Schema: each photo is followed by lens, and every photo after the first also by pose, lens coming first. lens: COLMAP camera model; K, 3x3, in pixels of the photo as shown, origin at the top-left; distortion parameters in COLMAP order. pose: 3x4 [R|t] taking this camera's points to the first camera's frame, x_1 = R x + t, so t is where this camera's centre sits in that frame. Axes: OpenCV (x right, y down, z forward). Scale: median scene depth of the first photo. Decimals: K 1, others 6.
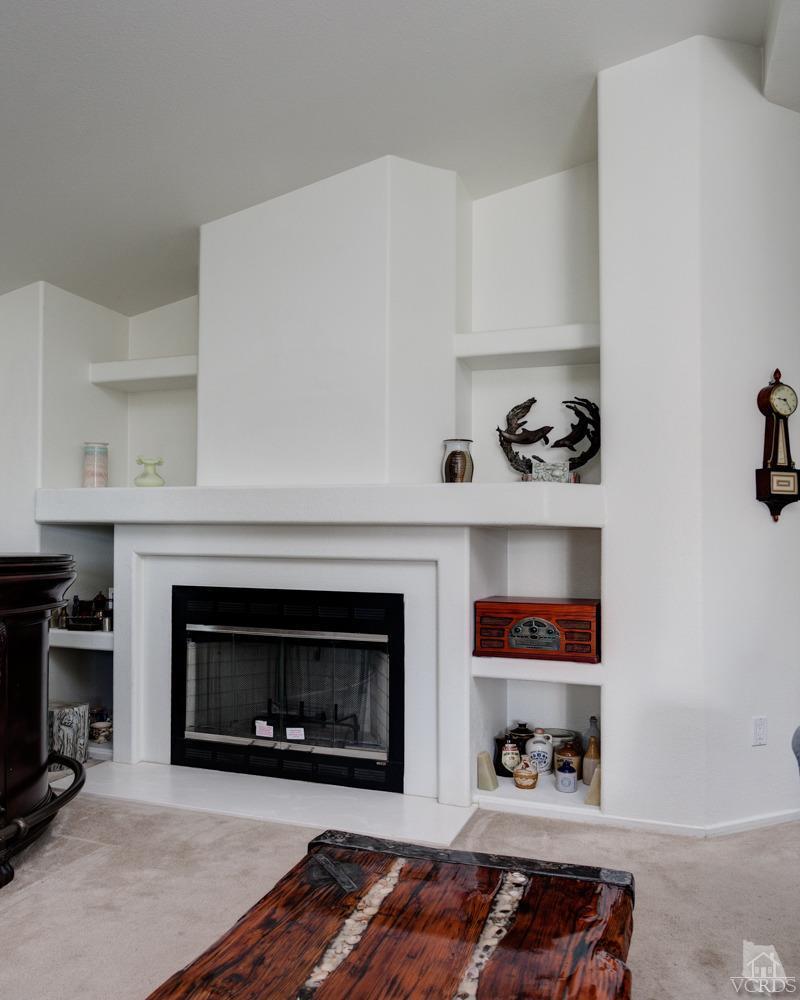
lens RADIAL K [[780.2, 0, 172.4], [0, 780.2, 516.5], [0, 0, 1]] dist [-0.005113, 0.005544]
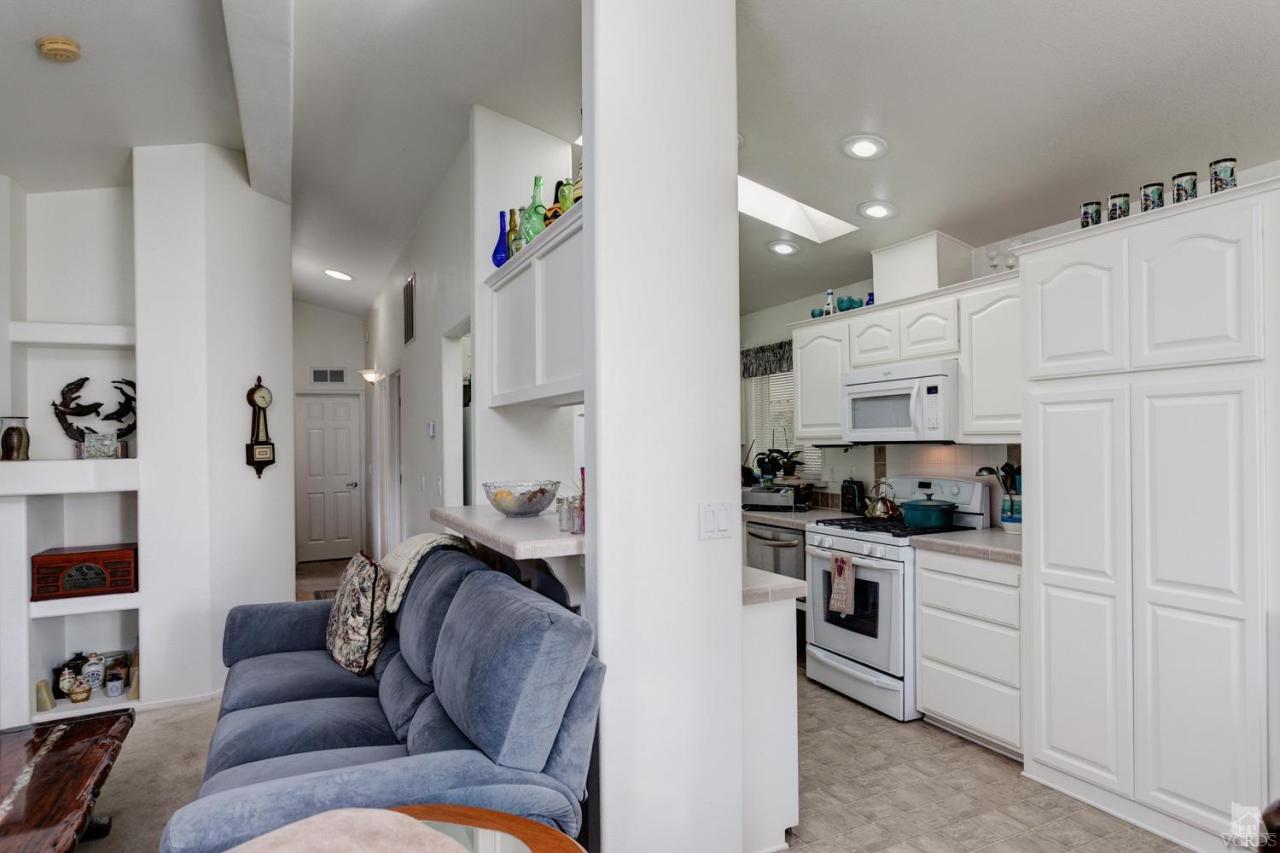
lens RADIAL K [[842.8, 0, 608.0], [0, 842.8, 446.0], [0, 0, 1]] dist [-0.007853, -0.001507]
pose [[0.565683, -0.011136, 0.824548, -0.167486], [0.006117, 0.999938, 0.009308, -0.064902], [-0.824600, -0.000222, 0.565716, -0.444720]]
